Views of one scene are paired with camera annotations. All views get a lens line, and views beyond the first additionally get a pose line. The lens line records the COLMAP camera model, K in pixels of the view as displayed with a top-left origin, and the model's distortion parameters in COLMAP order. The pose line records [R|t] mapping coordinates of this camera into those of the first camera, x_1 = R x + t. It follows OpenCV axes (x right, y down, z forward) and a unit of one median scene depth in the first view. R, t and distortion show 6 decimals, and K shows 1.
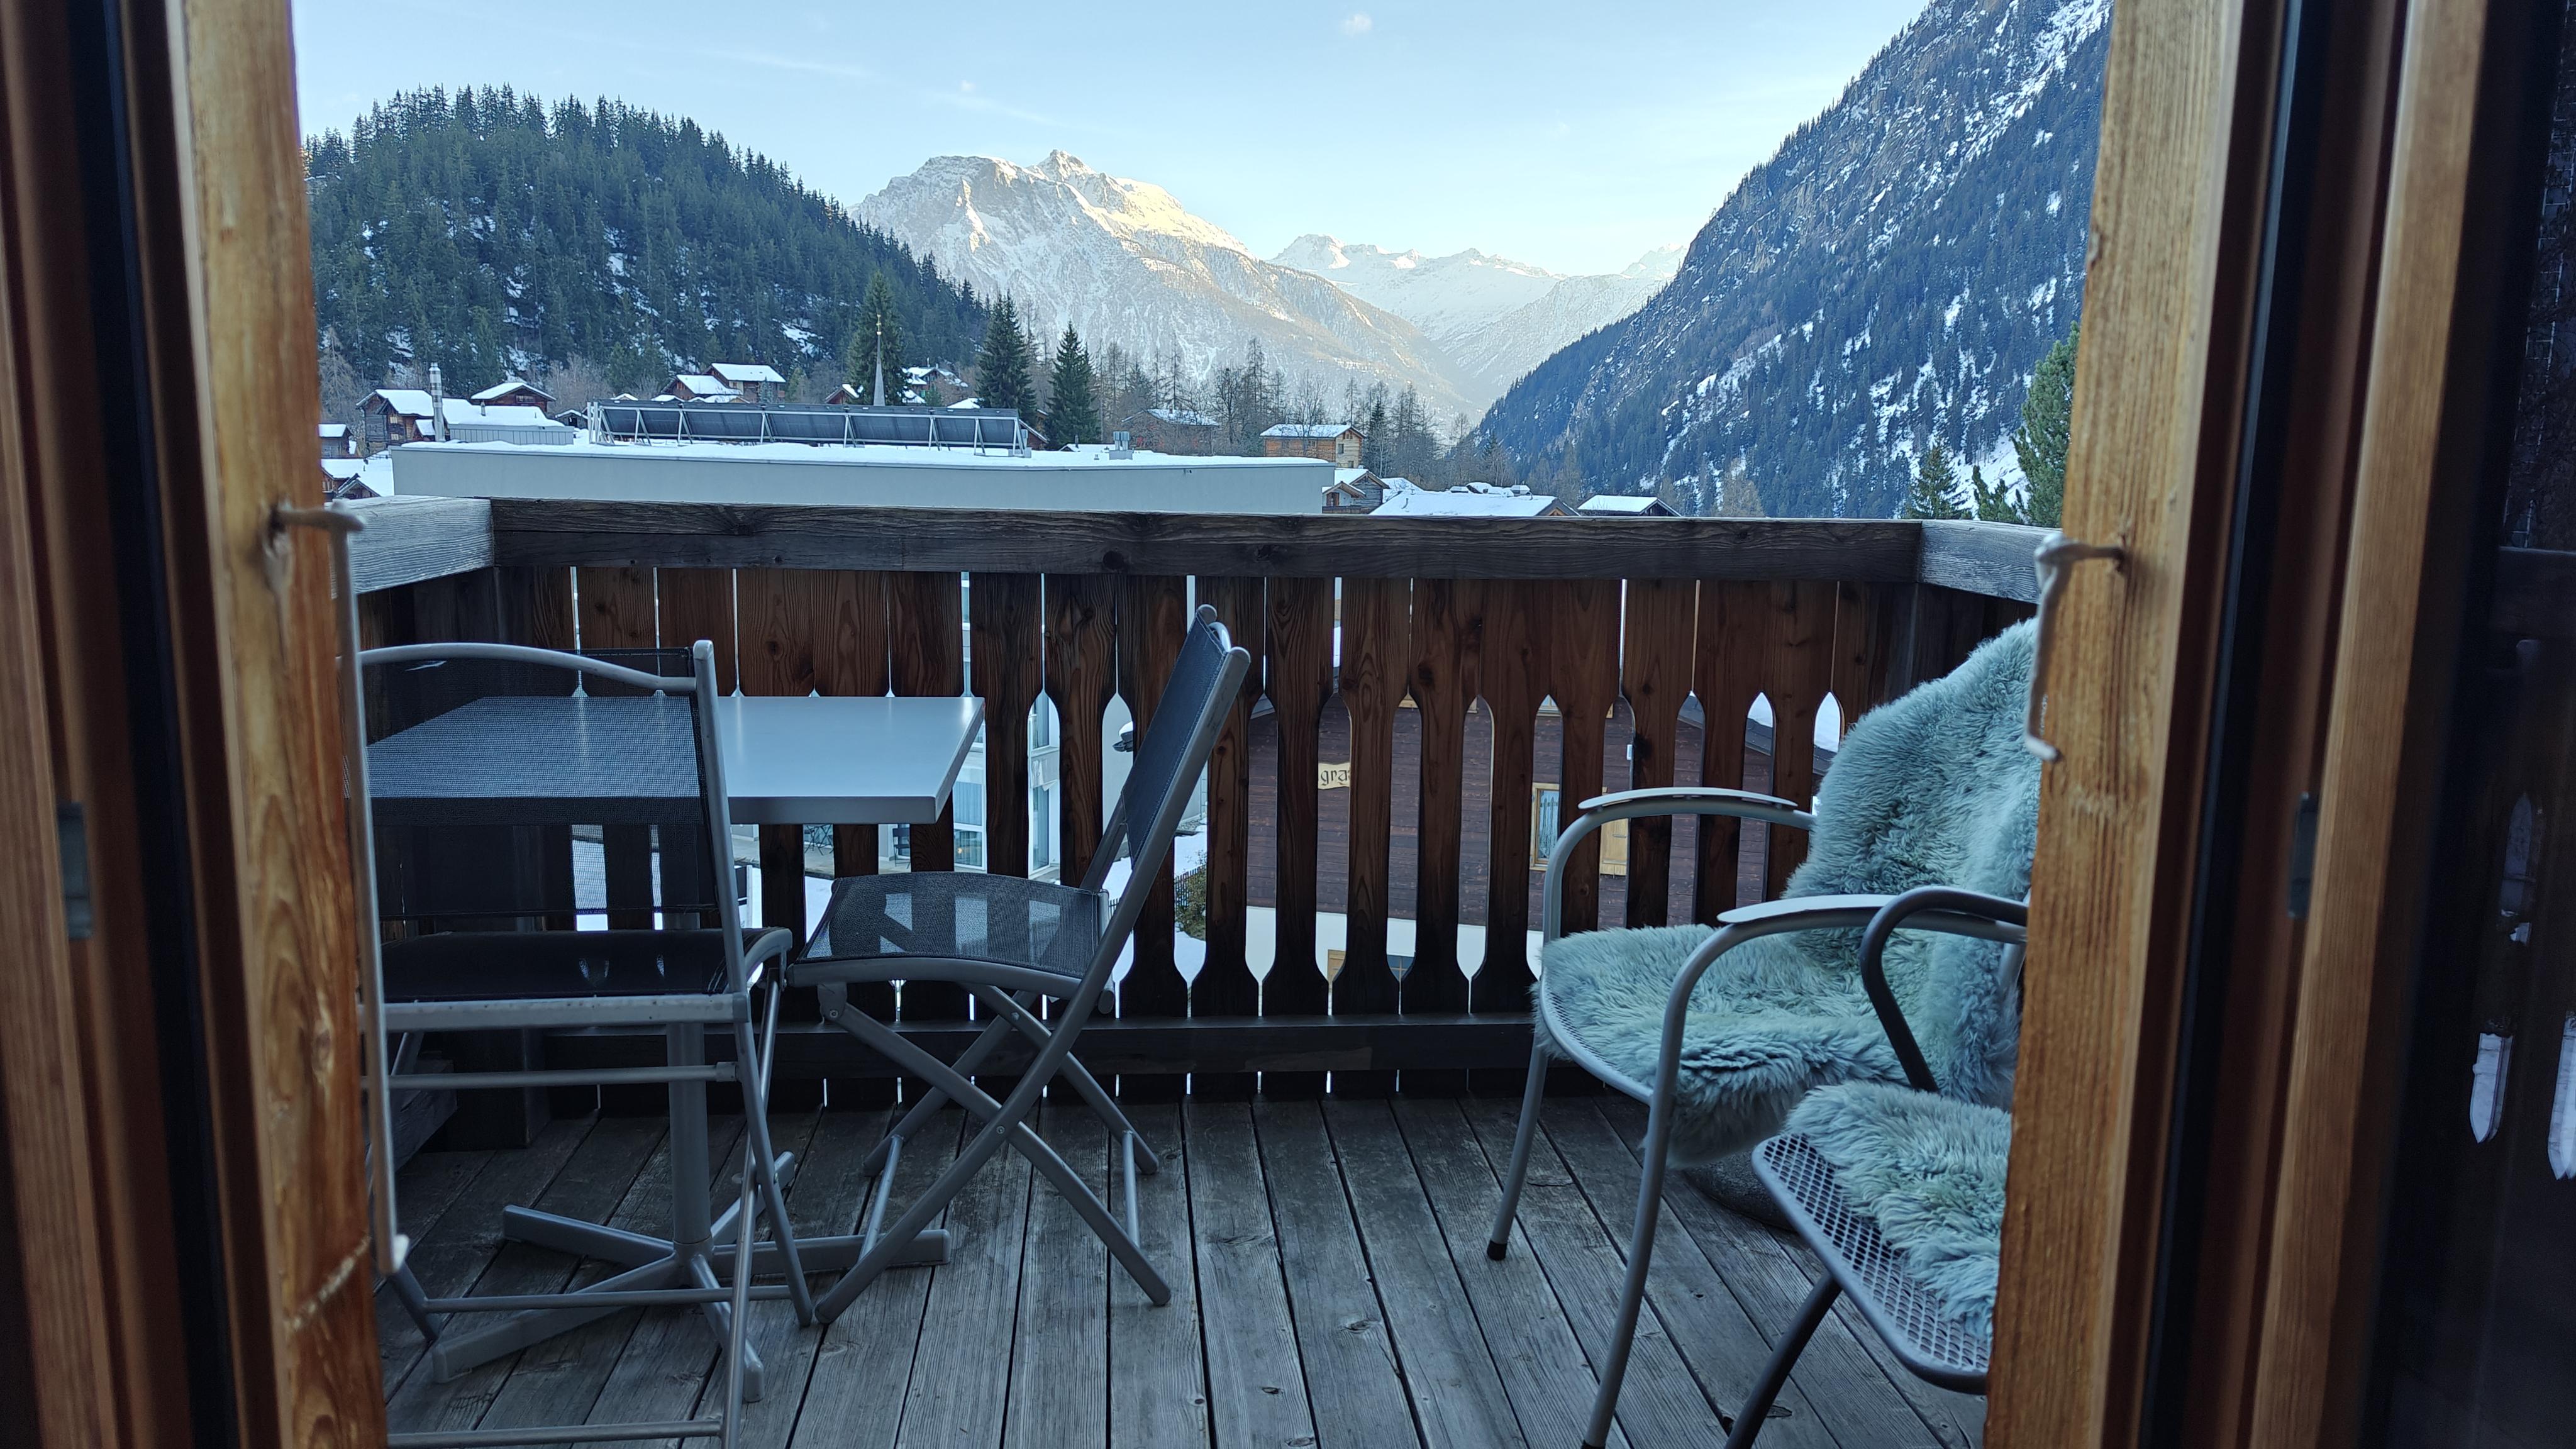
lens RADIAL K [[1820.1, 0, 1284.6], [0, 1820.1, 725.2], [0, 0, 1]] dist [0.032355, 0.008399]
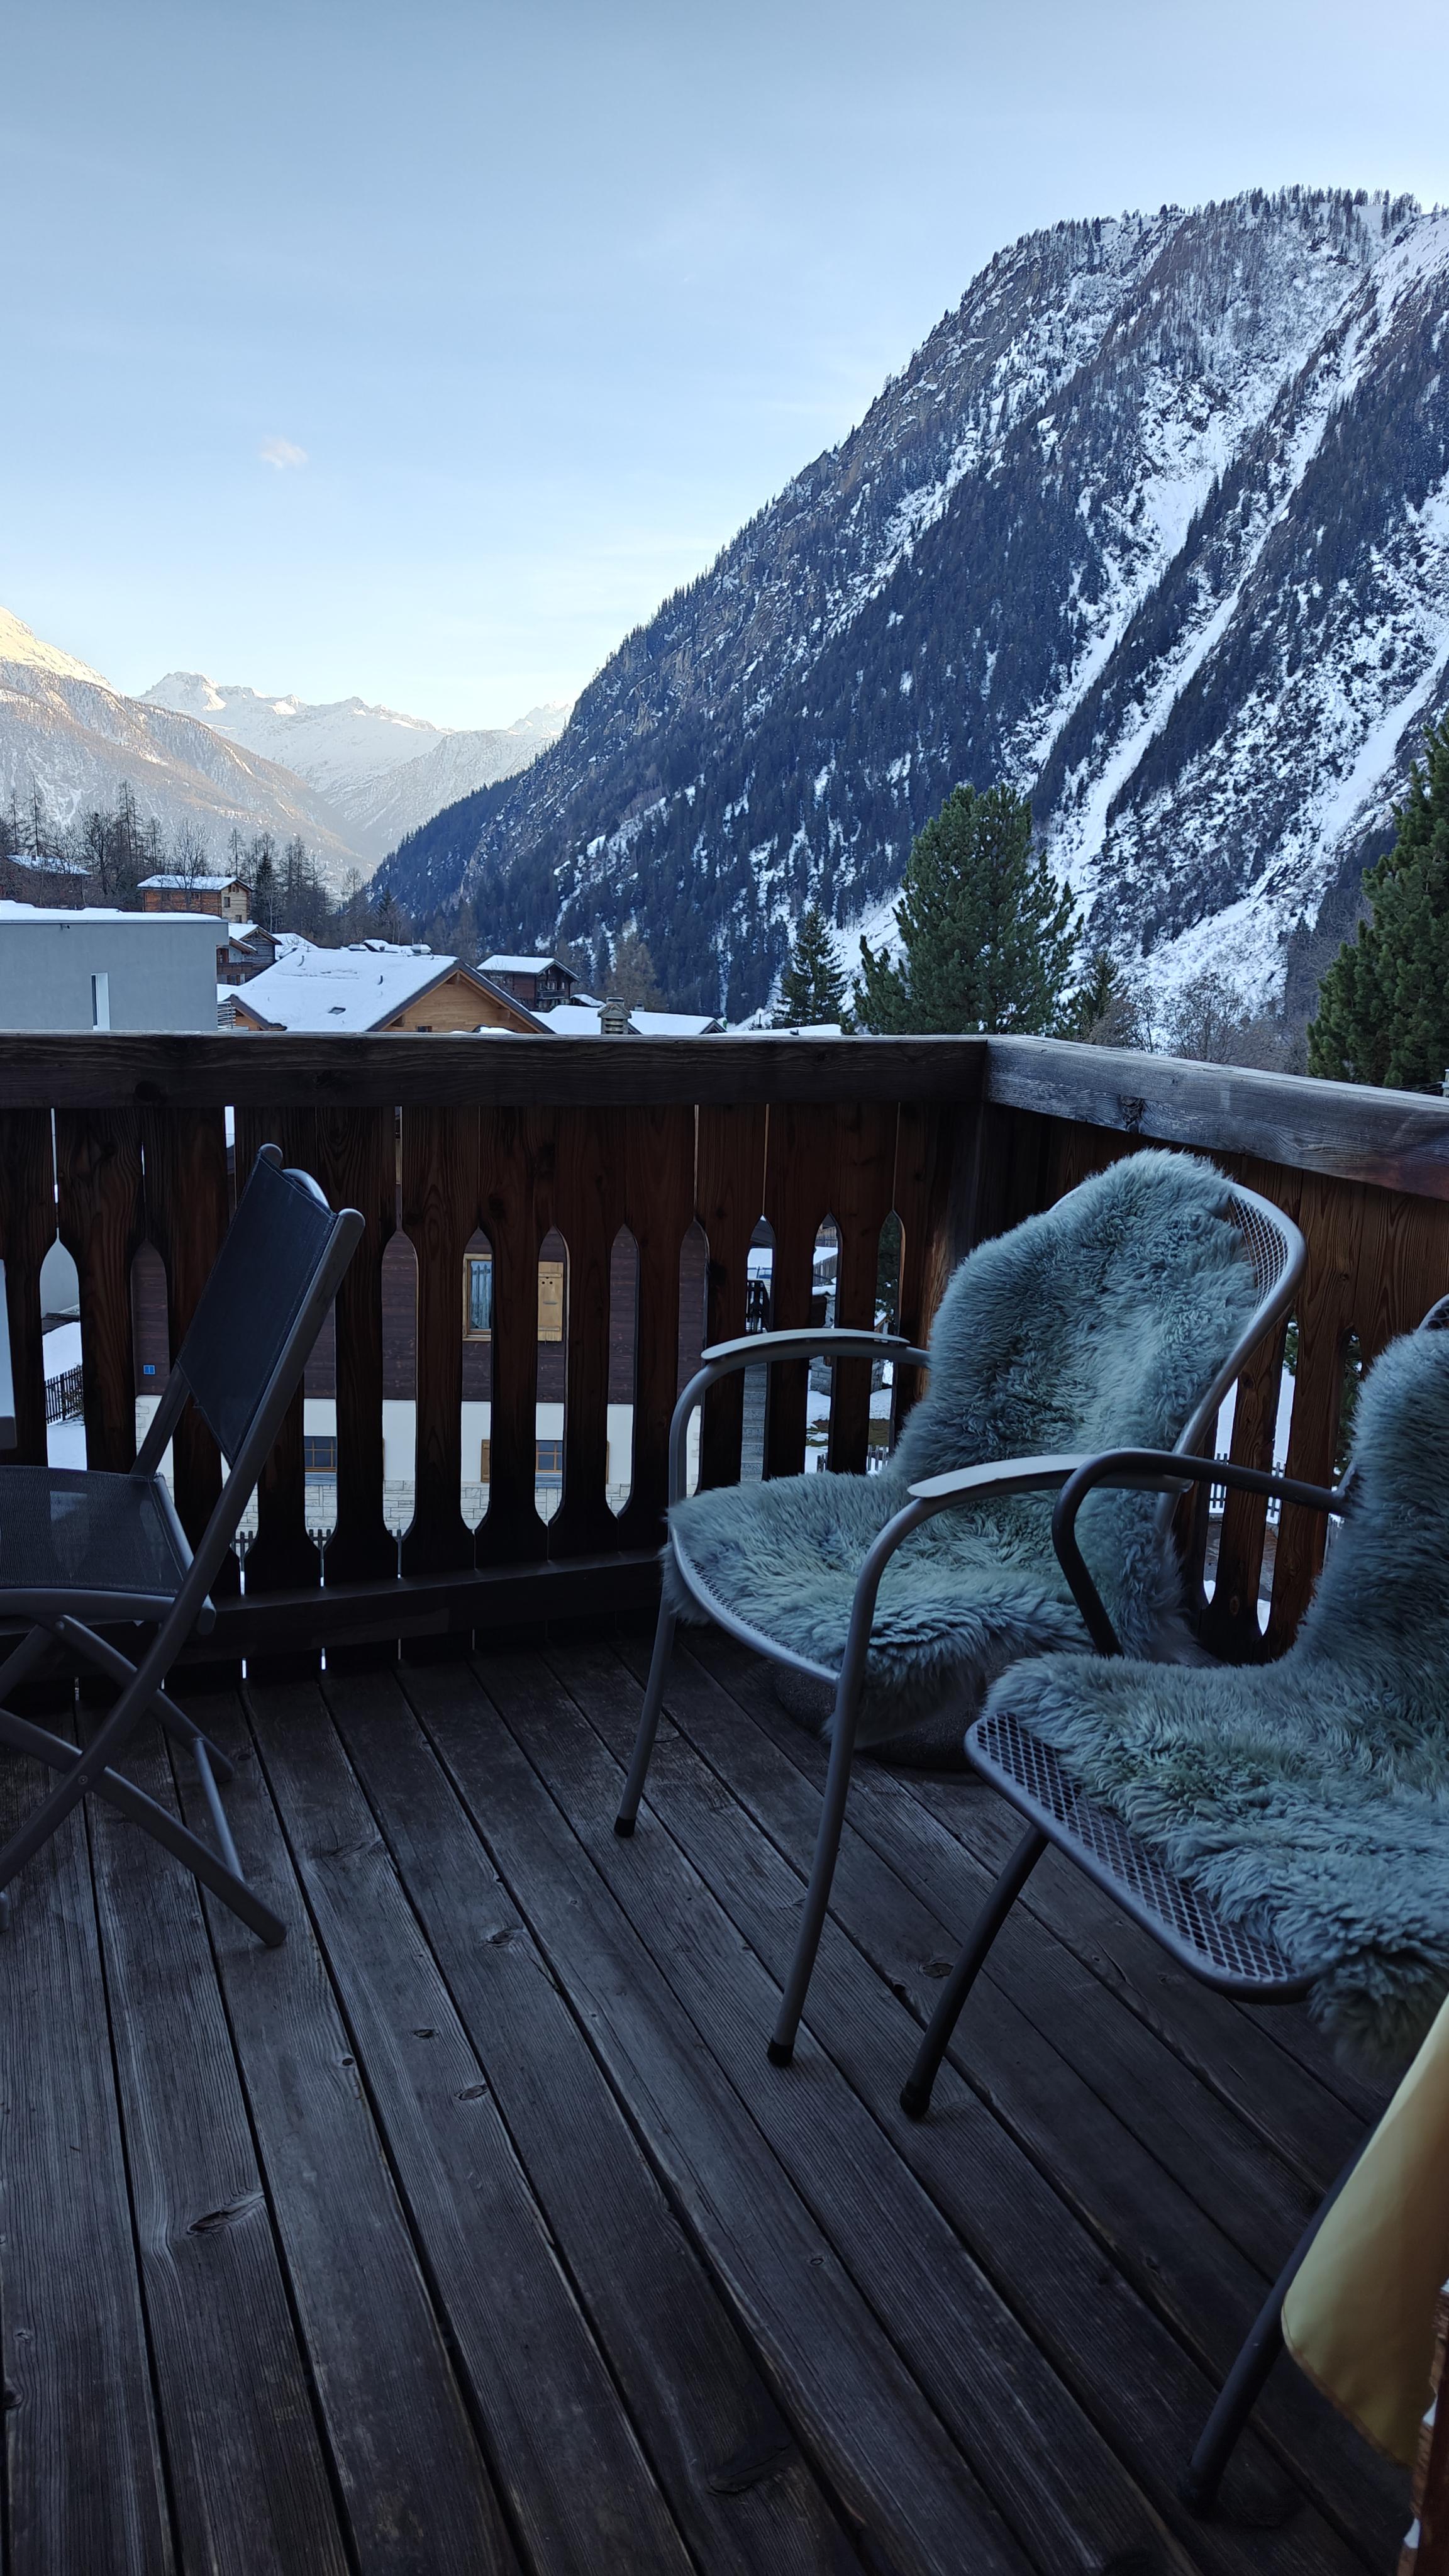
lens RADIAL K [[1820.1, 0, 722.2], [0, 1820.1, 1281.0], [0, 0, 1]] dist [0.032355, 0.008399]
pose [[0.957735, -0.042578, 0.284483, -0.093178], [0.027737, 0.998046, 0.055998, -0.046338], [-0.286311, -0.045741, 0.957044, 0.093326]]
